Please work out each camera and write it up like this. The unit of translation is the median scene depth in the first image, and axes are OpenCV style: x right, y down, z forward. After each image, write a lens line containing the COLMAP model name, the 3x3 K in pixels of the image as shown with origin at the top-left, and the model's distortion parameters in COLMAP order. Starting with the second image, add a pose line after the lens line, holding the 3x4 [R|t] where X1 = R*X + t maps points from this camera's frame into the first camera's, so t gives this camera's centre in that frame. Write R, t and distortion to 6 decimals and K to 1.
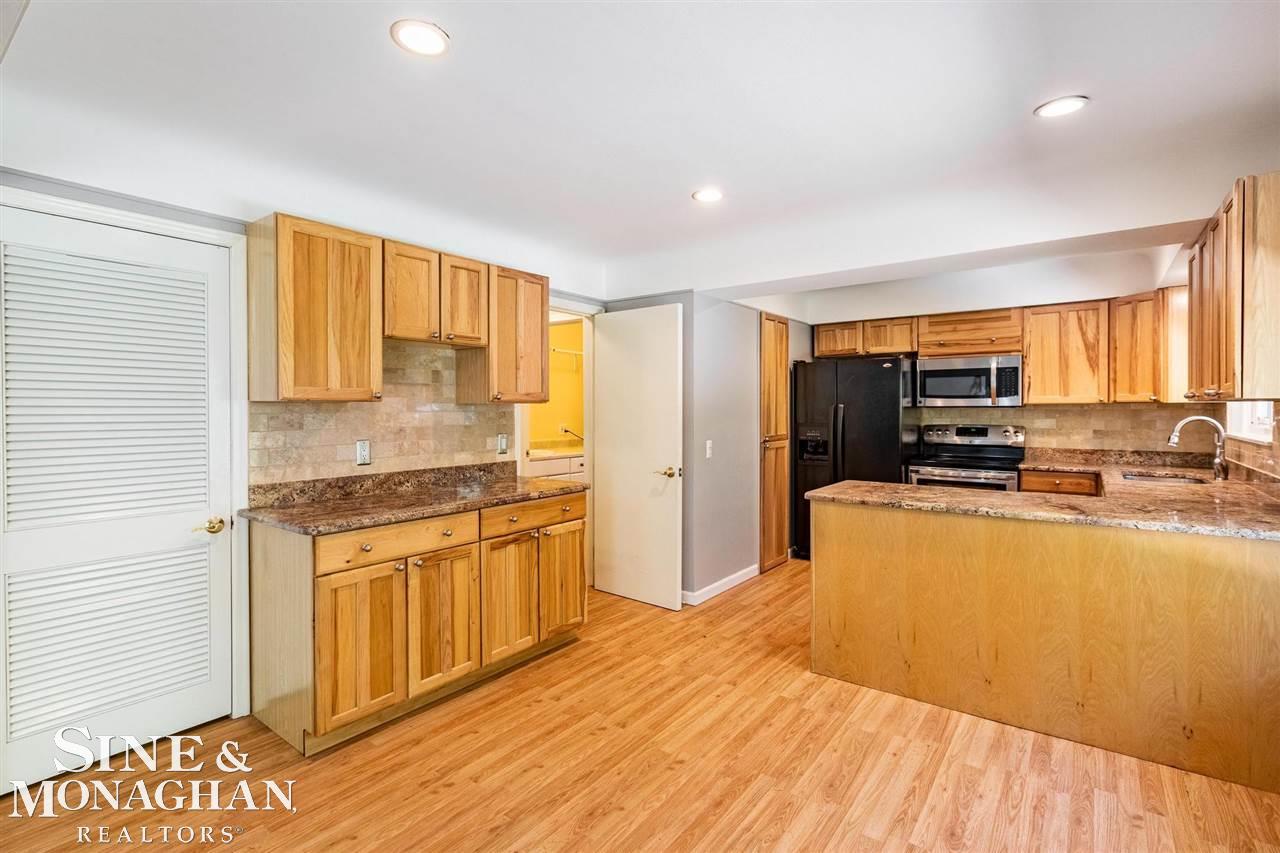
lens RADIAL K [[621.7, 0, 637.7], [0, 621.7, 418.2], [0, 0, 1]] dist [0.000153, -0.000051]
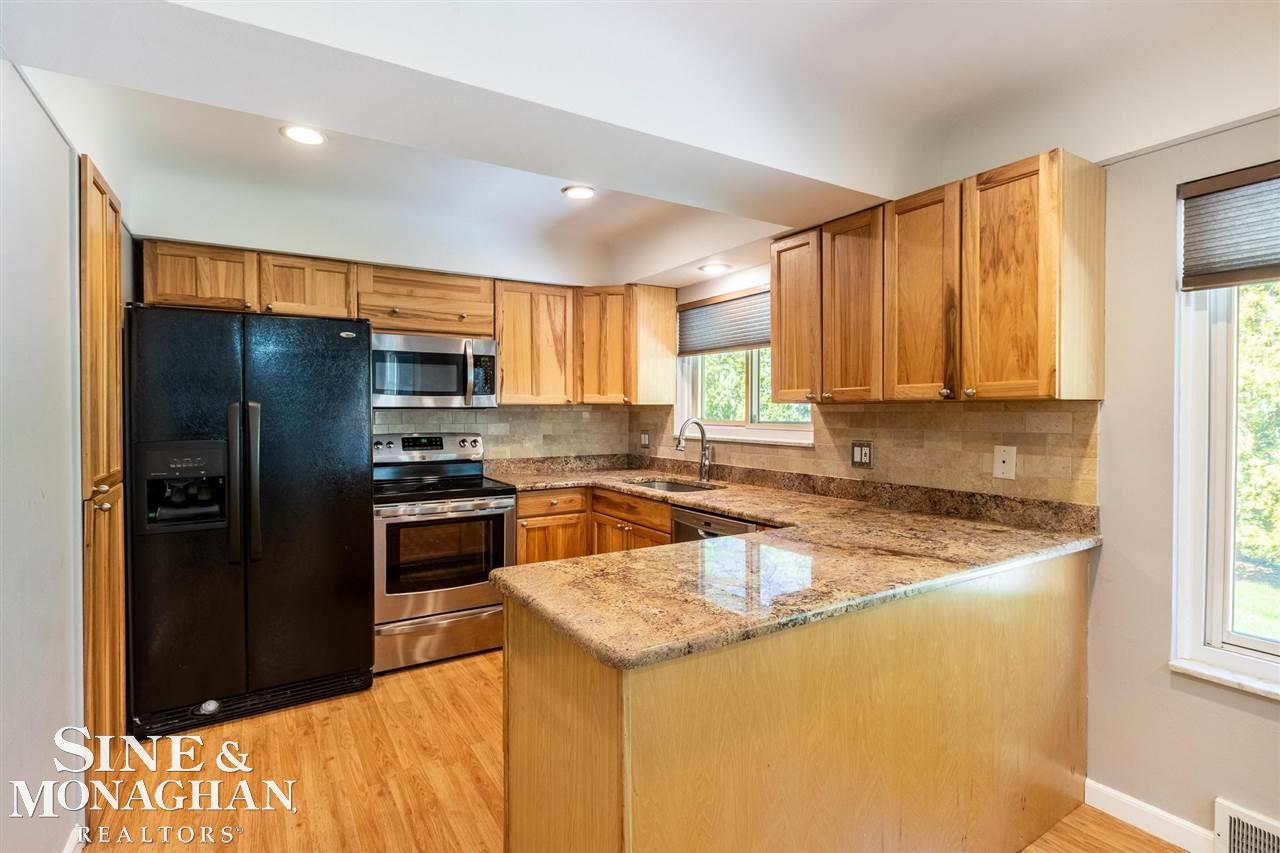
lens RADIAL K [[621.7, 0, 637.0], [0, 621.7, 421.8], [0, 0, 1]] dist [0.000153, -0.000051]
pose [[0.373160, -0.015313, 0.927641, -0.029287], [0.014103, 0.999842, 0.010831, -0.007373], [-0.927660, 0.009040, 0.373317, 0.553520]]
